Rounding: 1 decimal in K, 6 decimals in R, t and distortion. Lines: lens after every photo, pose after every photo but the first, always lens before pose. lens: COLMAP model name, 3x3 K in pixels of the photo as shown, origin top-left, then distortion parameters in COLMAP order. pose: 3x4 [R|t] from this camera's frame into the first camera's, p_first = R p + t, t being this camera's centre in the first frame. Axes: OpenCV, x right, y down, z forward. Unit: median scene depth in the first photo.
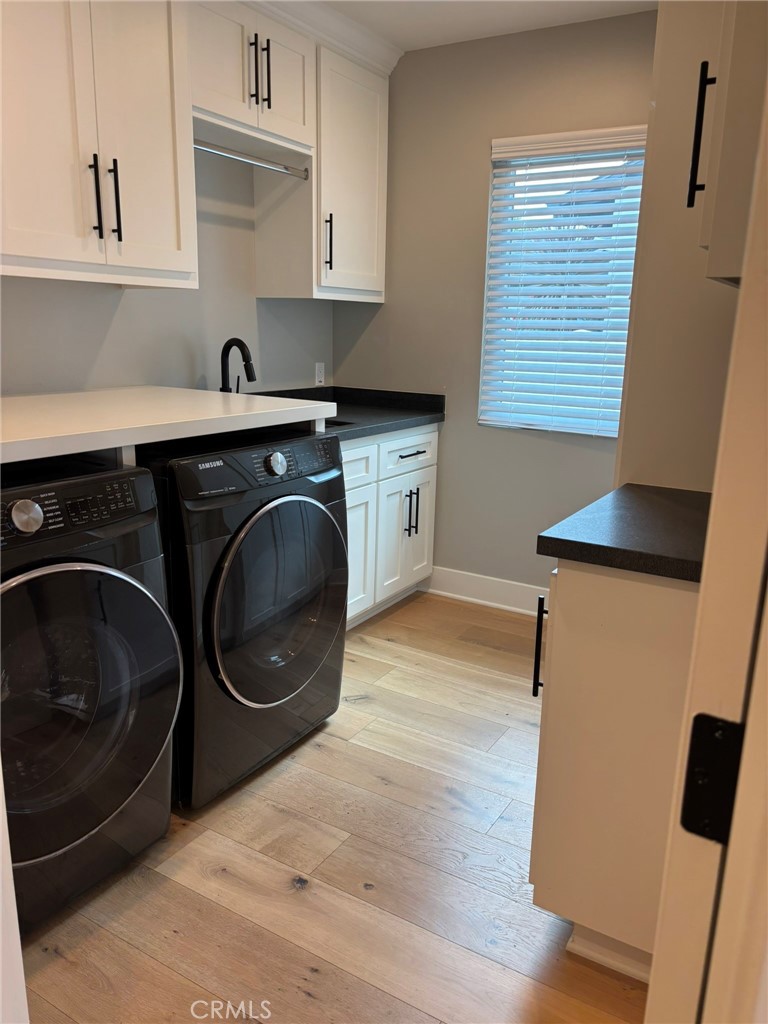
lens RADIAL K [[777.1, 0, 384.5], [0, 777.1, 513.6], [0, 0, 1]] dist [0.040678, -0.029212]
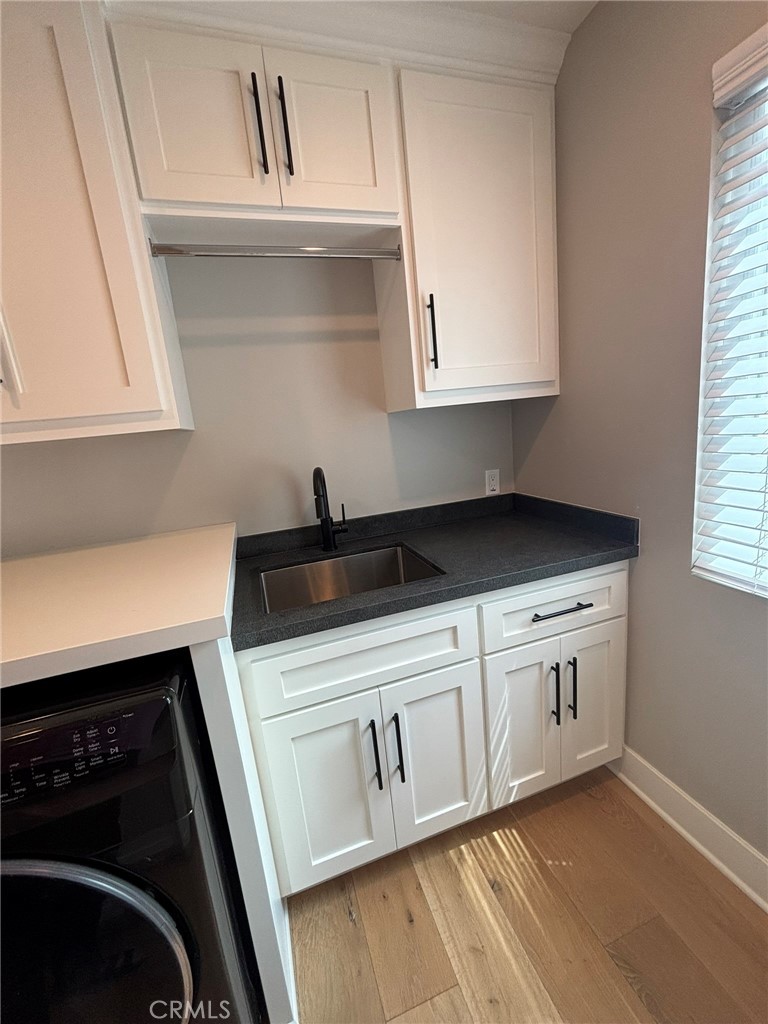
lens RADIAL K [[422.2, 0, 384.1], [0, 422.2, 506.6], [0, 0, 1]] dist [0.002204, 0.000004]
pose [[0.752376, 0.038831, -0.657588, 0.162580], [-0.045275, 0.998949, 0.007188, -0.167877], [0.657176, 0.024364, 0.753343, 0.622074]]
